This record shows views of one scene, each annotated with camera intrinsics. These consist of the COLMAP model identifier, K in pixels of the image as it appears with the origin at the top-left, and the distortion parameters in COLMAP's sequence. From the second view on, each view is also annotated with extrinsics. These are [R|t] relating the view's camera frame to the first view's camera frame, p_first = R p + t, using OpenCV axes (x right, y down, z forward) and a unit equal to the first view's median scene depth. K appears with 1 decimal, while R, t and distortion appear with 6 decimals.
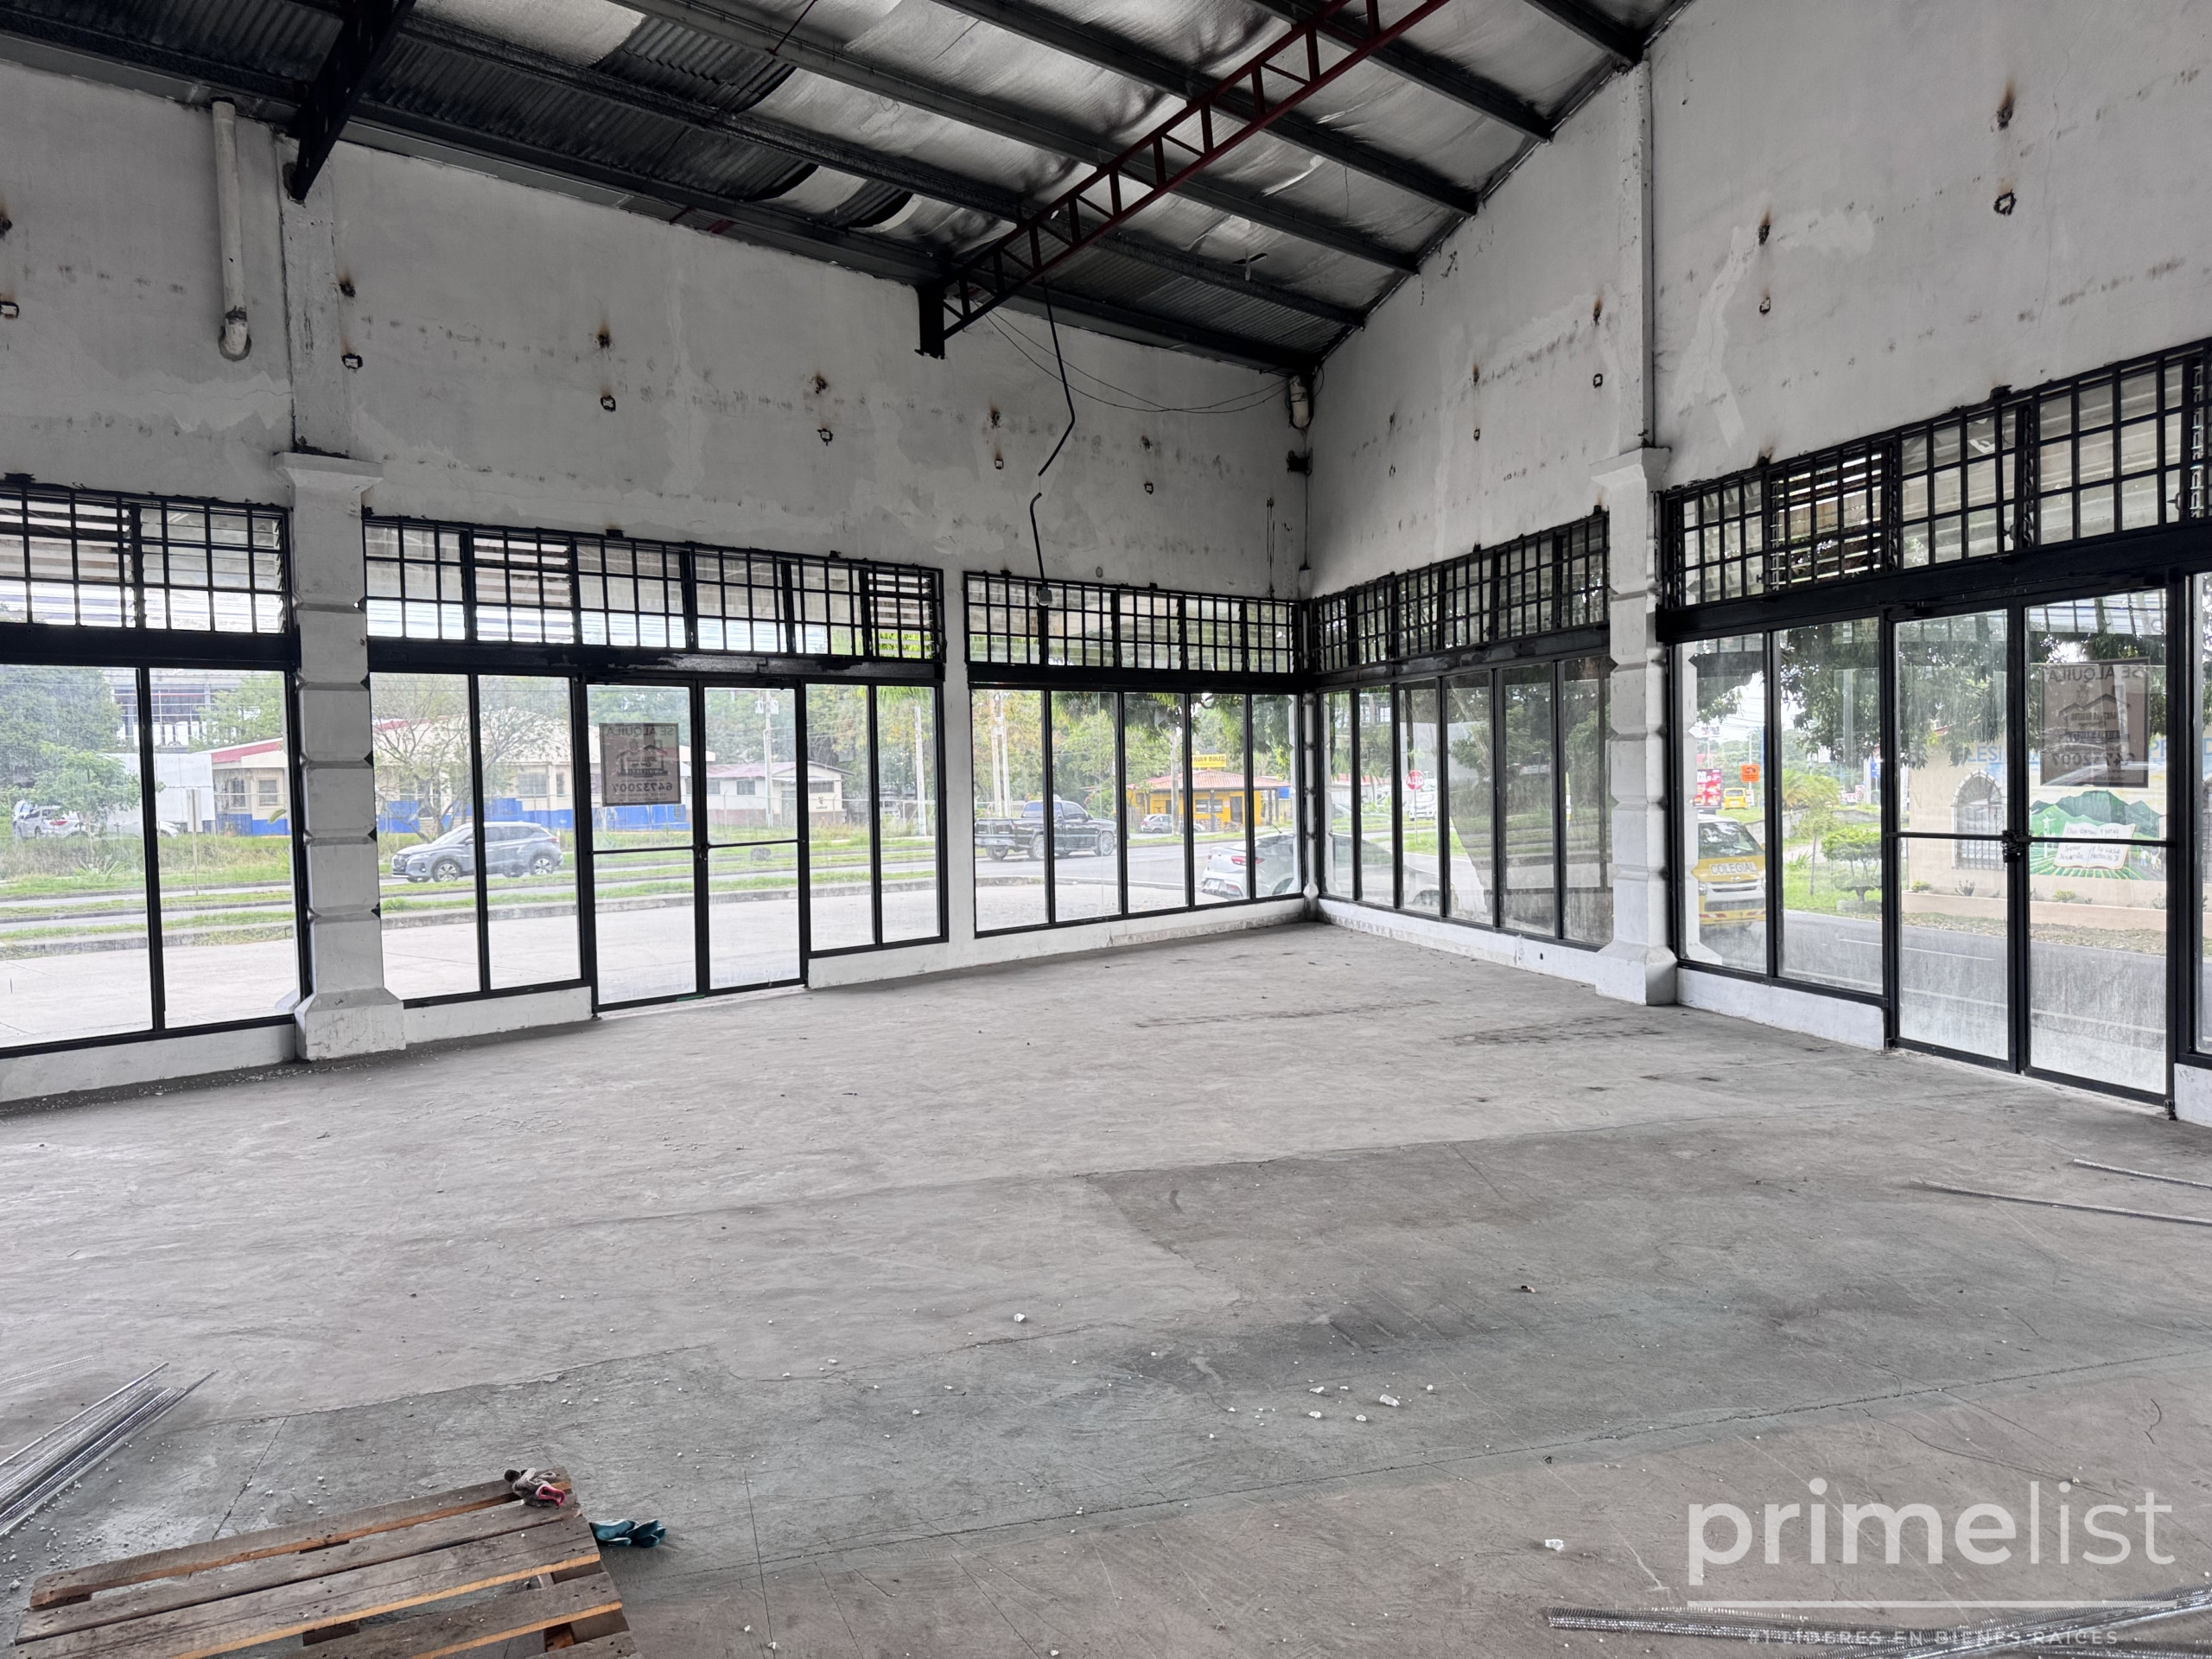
lens RADIAL K [[1564.3, 0, 1088.4], [0, 1564.3, 835.0], [0, 0, 1]] dist [0.043221, -0.052095]
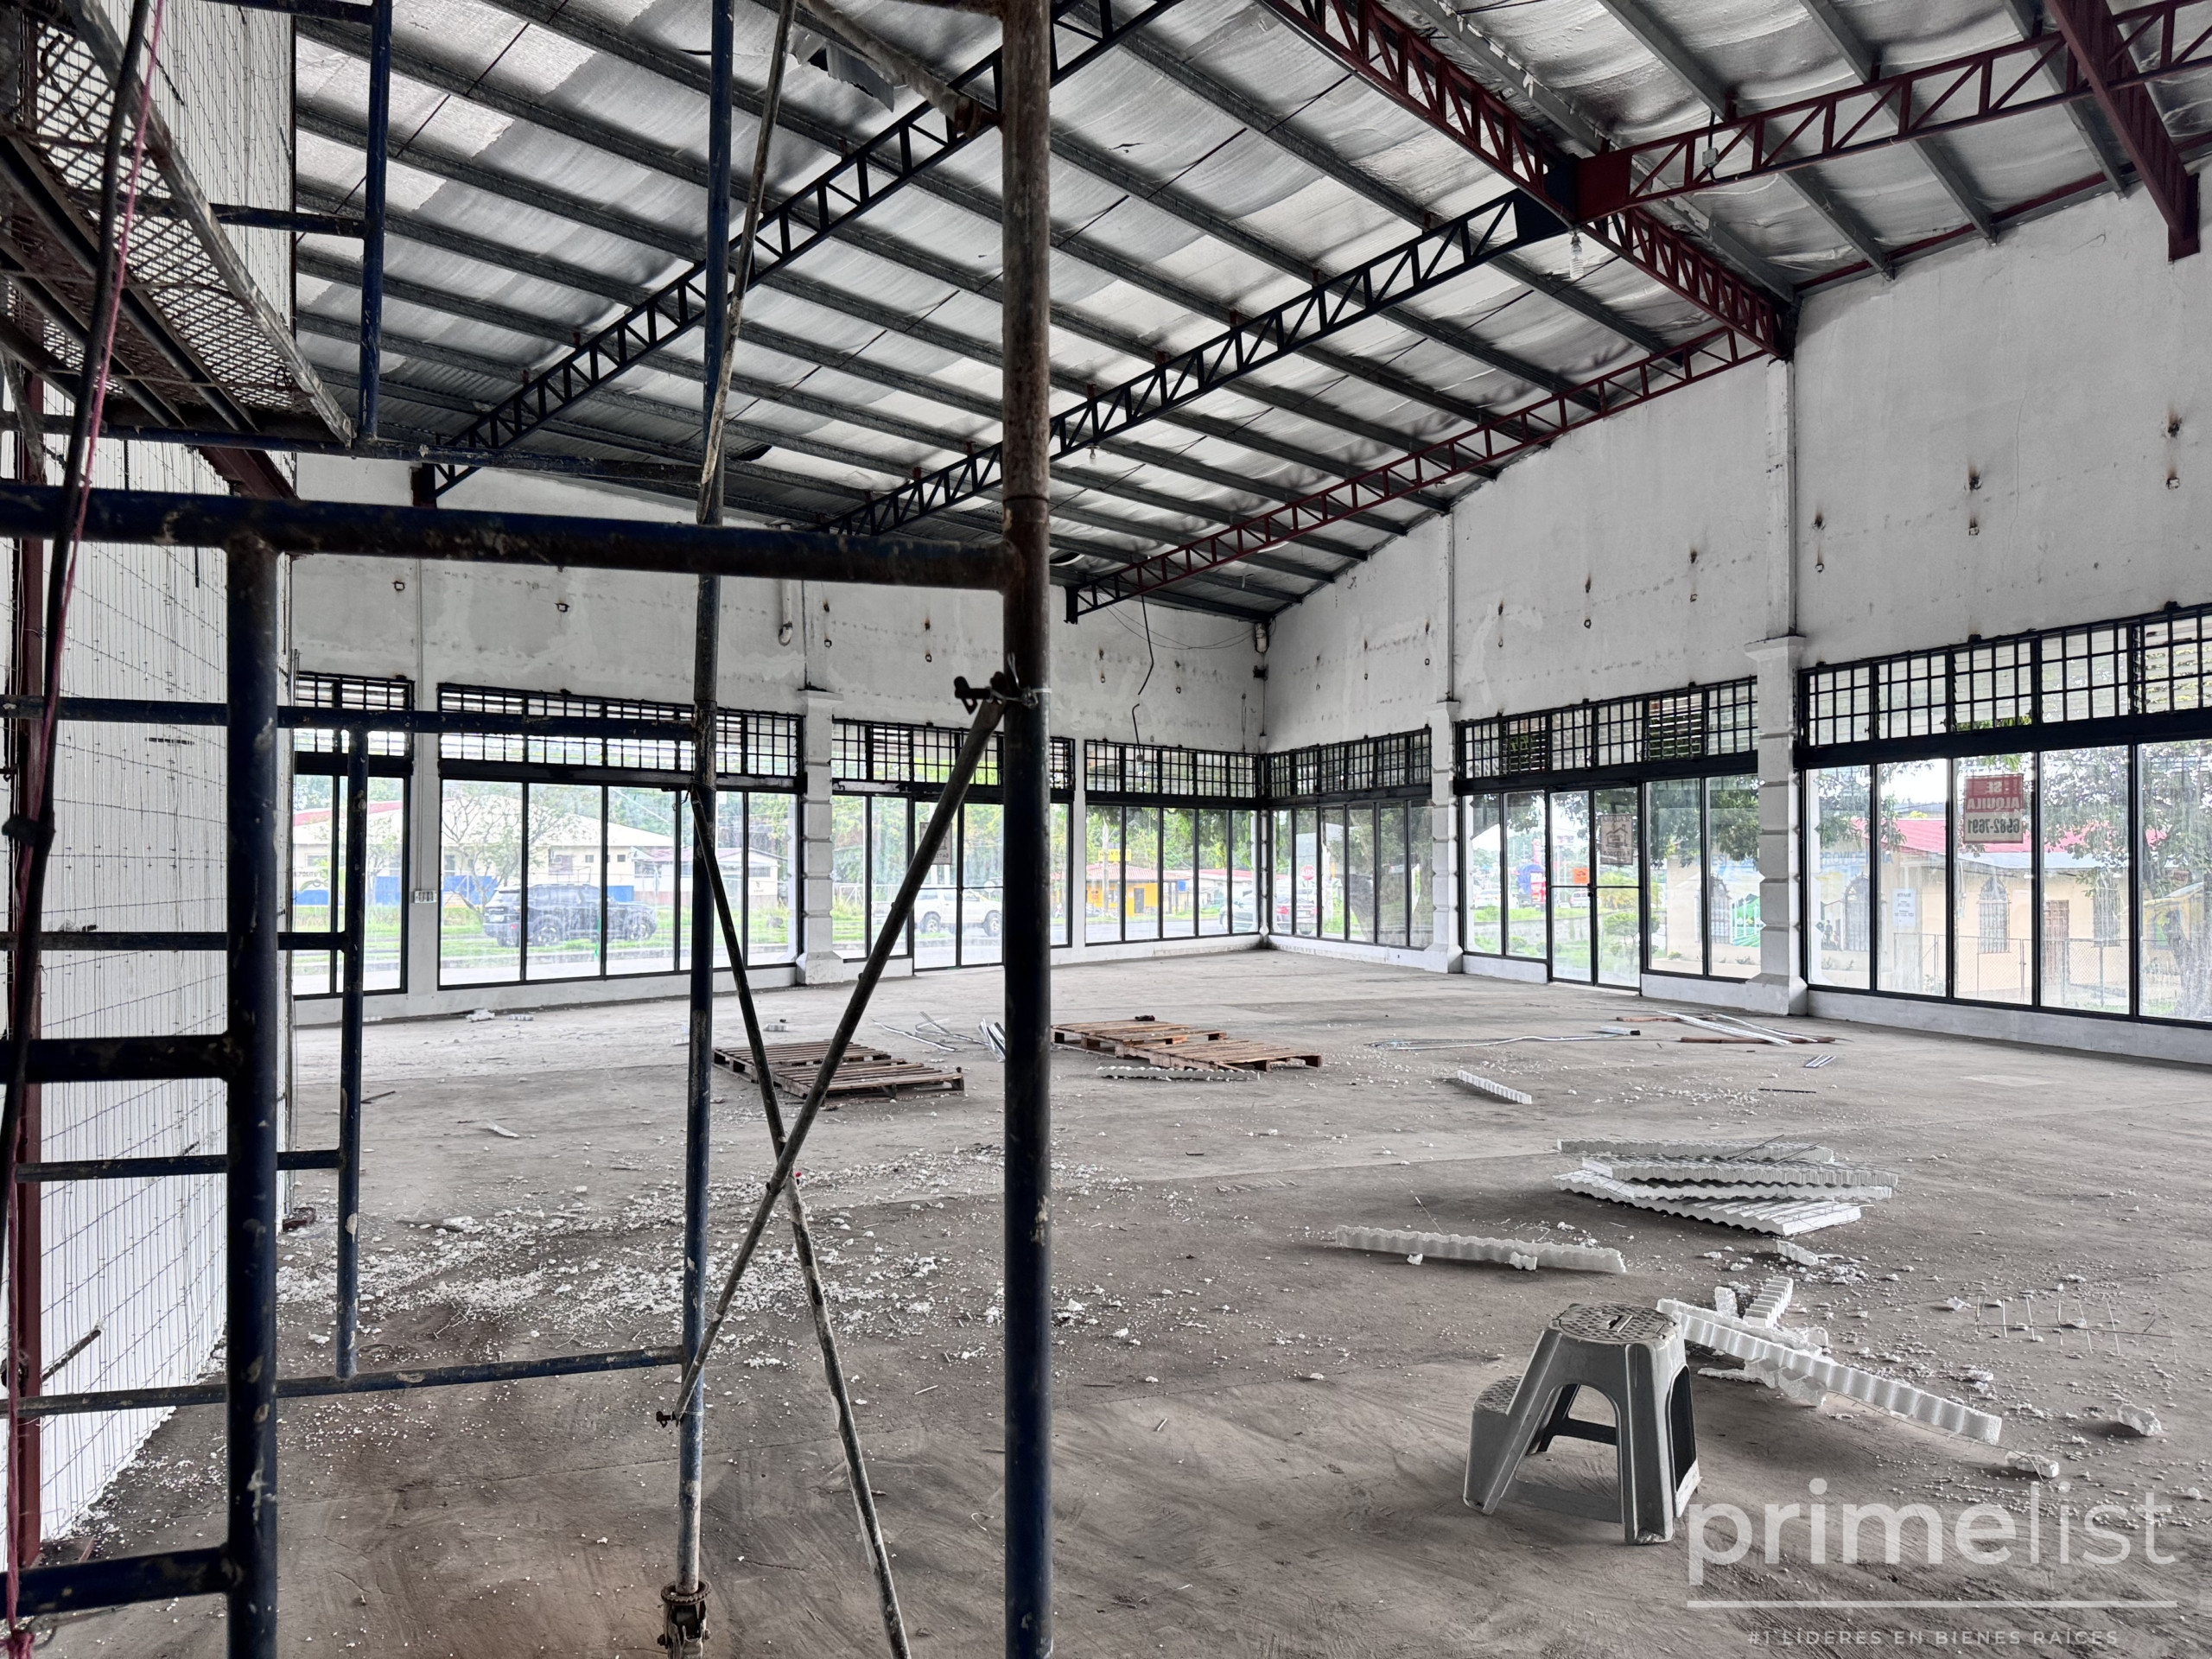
lens RADIAL K [[1564.3, 0, 1095.2], [0, 1564.3, 821.1], [0, 0, 1]] dist [0.043221, -0.052095]
pose [[0.996479, 0.024117, 0.080304, -0.213852], [-0.018483, 0.997363, -0.070175, 0.050718], [-0.081784, 0.068443, 0.994297, -0.792726]]
